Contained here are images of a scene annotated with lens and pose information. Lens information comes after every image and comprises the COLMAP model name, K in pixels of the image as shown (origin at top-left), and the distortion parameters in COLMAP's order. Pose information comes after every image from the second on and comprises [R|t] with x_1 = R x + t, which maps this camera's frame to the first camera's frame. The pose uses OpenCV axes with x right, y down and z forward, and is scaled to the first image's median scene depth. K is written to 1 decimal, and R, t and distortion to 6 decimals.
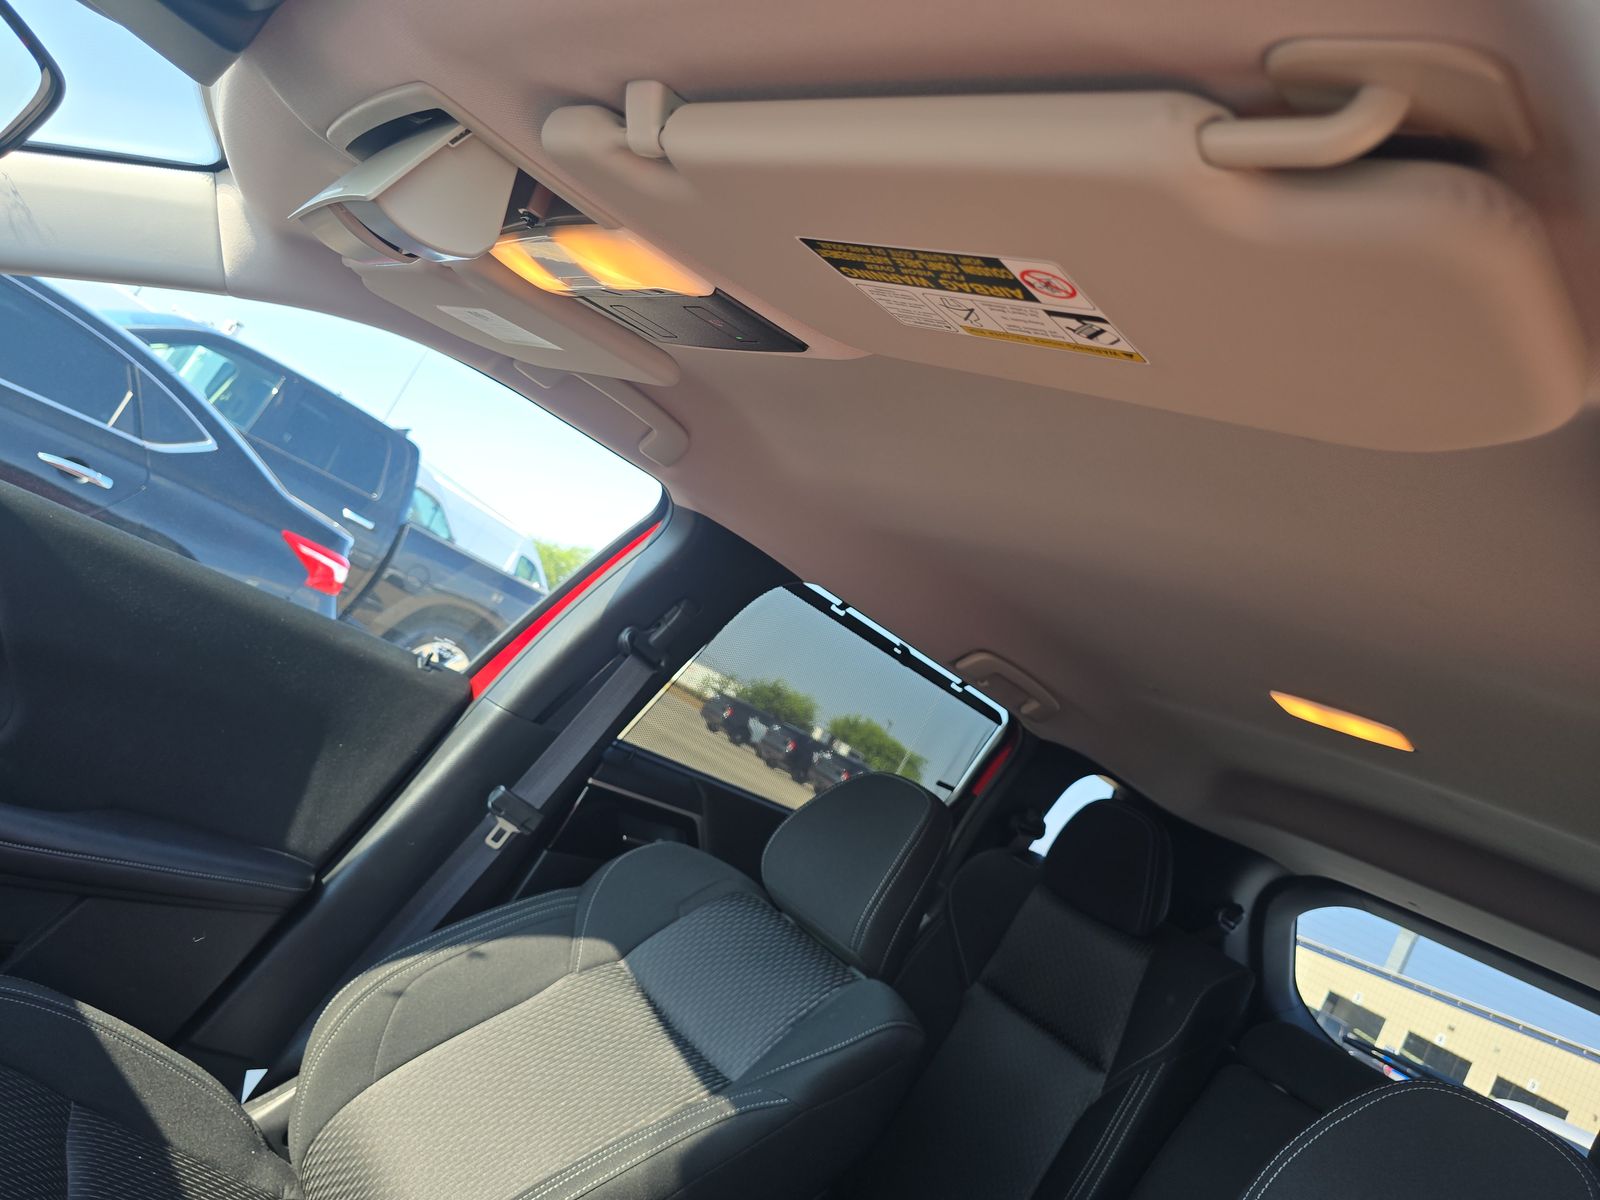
lens RADIAL K [[1099.5, 0, 797.8], [0, 1099.5, 598.8], [0, 0, 1]] dist [0.020508, -0.007133]
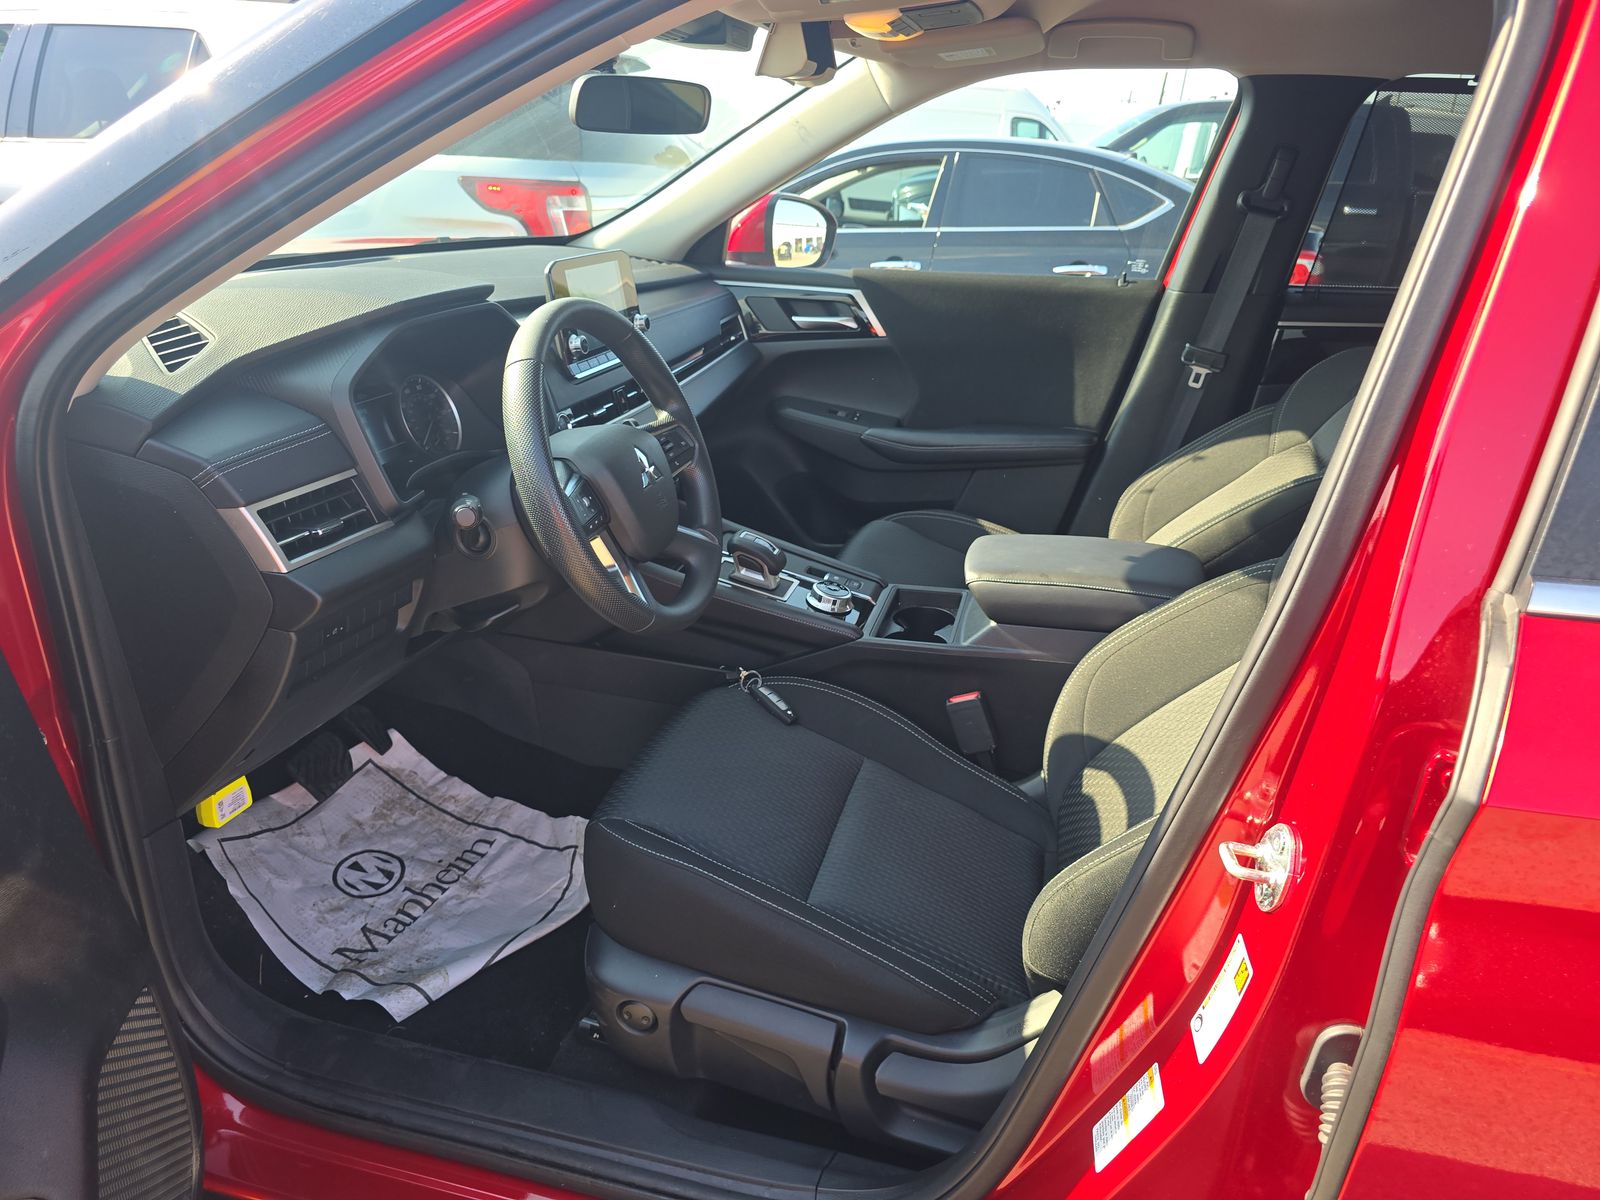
lens RADIAL K [[1099.5, 0, 801.1], [0, 1099.5, 597.8], [0, 0, 1]] dist [0.020508, -0.007133]
pose [[0.538739, -0.147563, -0.829449, 0.575214], [0.328778, 0.943299, 0.045728, 0.247733], [0.775671, -0.297340, 0.556708, -0.249804]]
